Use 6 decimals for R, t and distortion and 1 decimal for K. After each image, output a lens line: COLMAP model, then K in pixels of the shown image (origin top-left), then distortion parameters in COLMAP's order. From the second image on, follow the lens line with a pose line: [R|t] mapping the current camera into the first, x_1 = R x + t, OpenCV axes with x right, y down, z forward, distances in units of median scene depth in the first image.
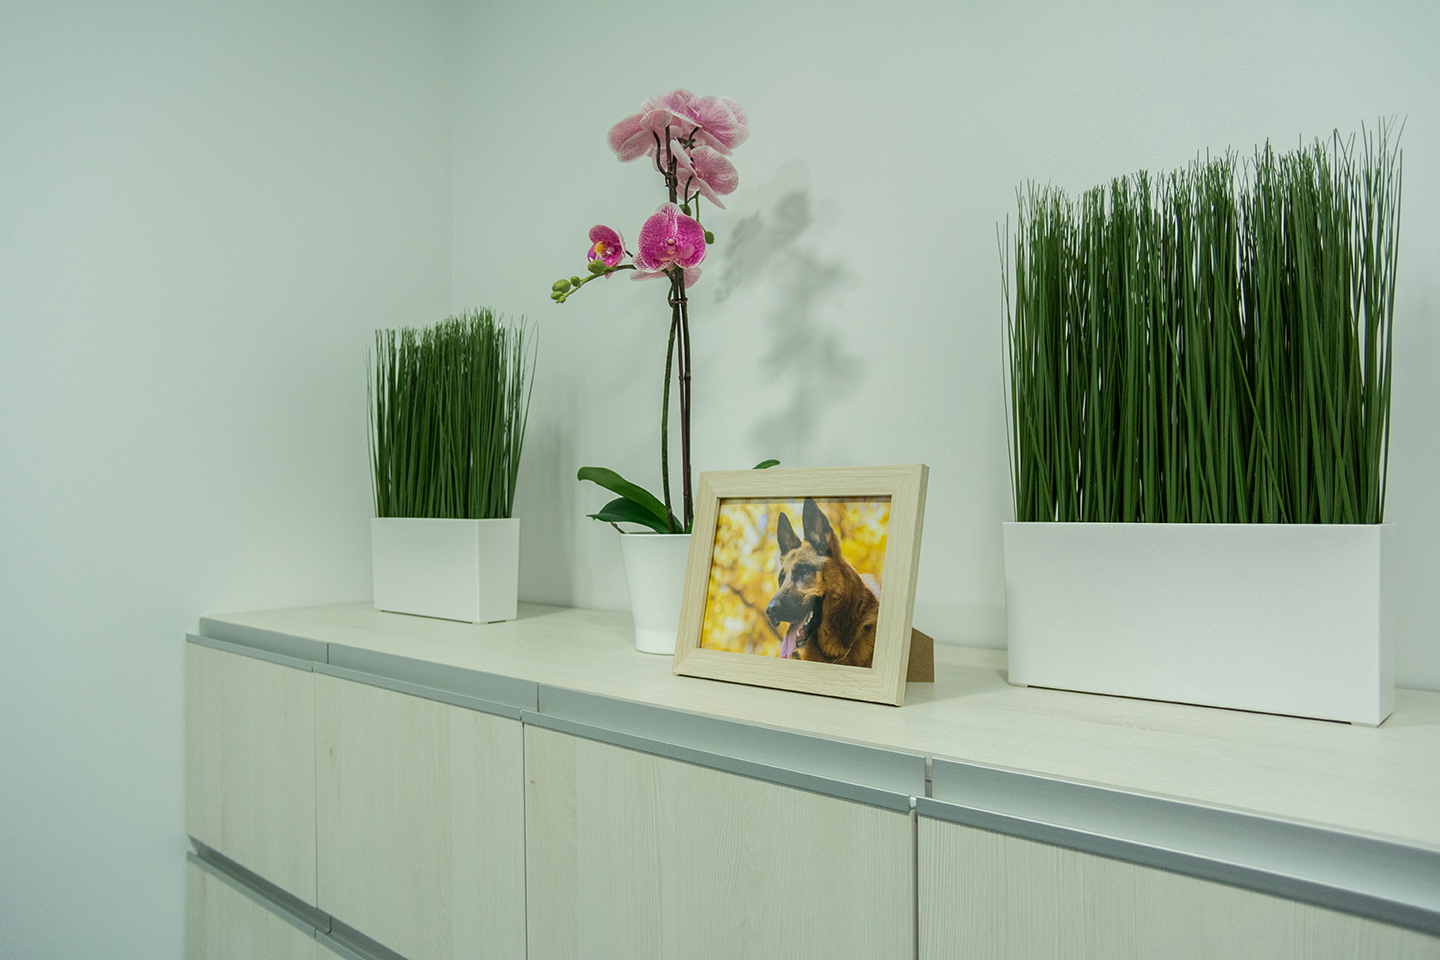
lens RADIAL K [[1009.5, 0, 720.0], [0, 1009.5, 480.0], [0, 0, 1]] dist [-0.087485, 0.087346]
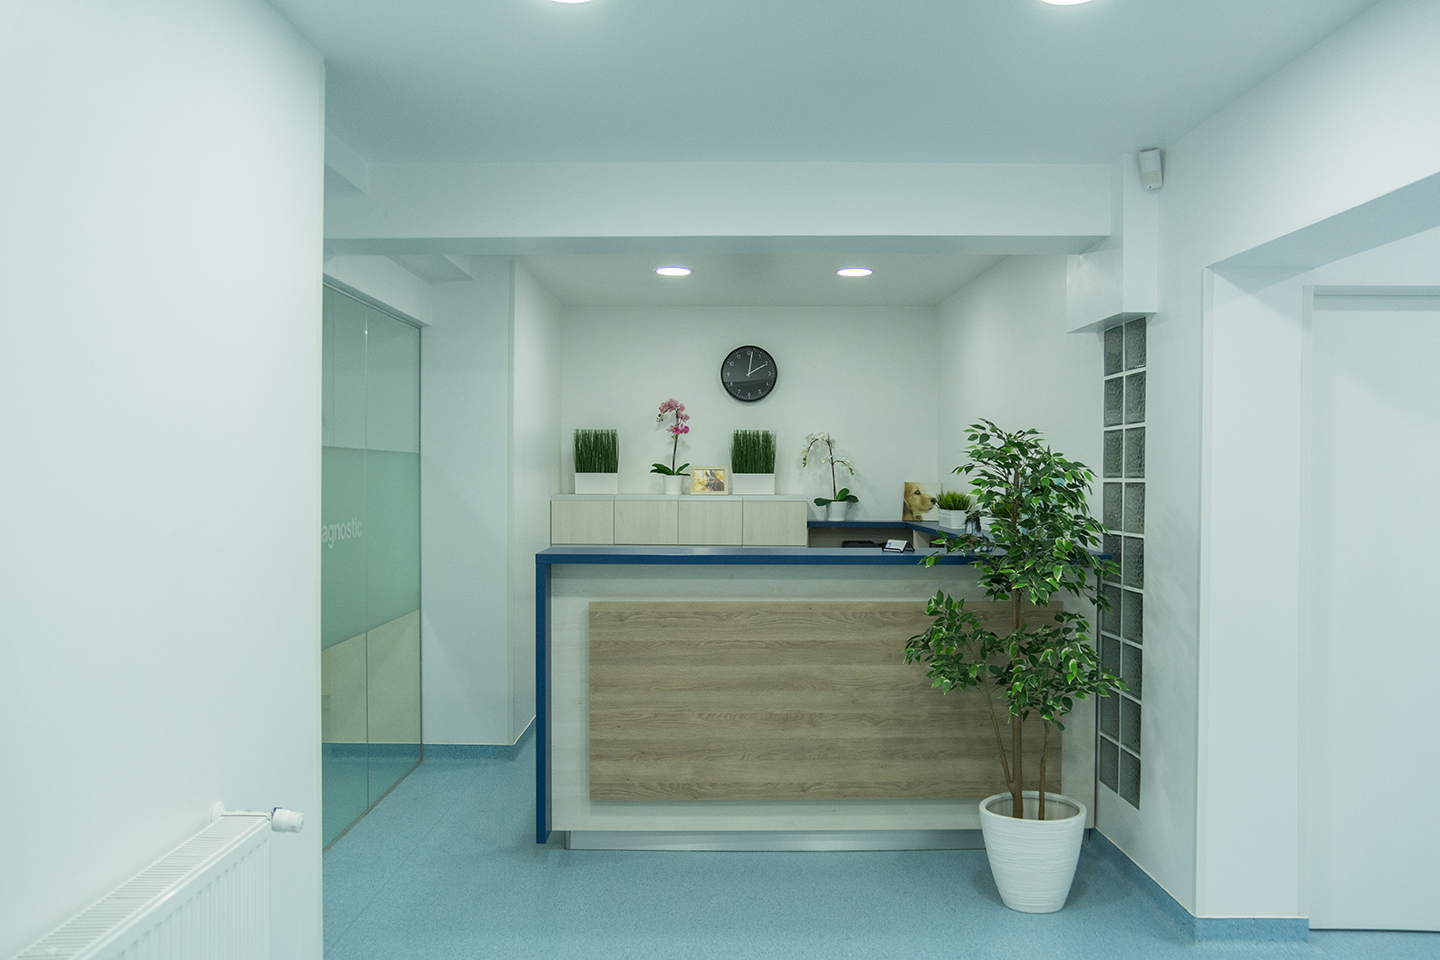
lens RADIAL K [[992.7, 0, 720.0], [0, 992.7, 480.0], [0, 0, 1]] dist [-0.082868, 0.083544]
pose [[0.727681, 0.012793, 0.685796, -4.863295], [-0.033677, 0.999287, 0.017092, -0.032378], [-0.685088, -0.035533, 0.727593, -4.338093]]
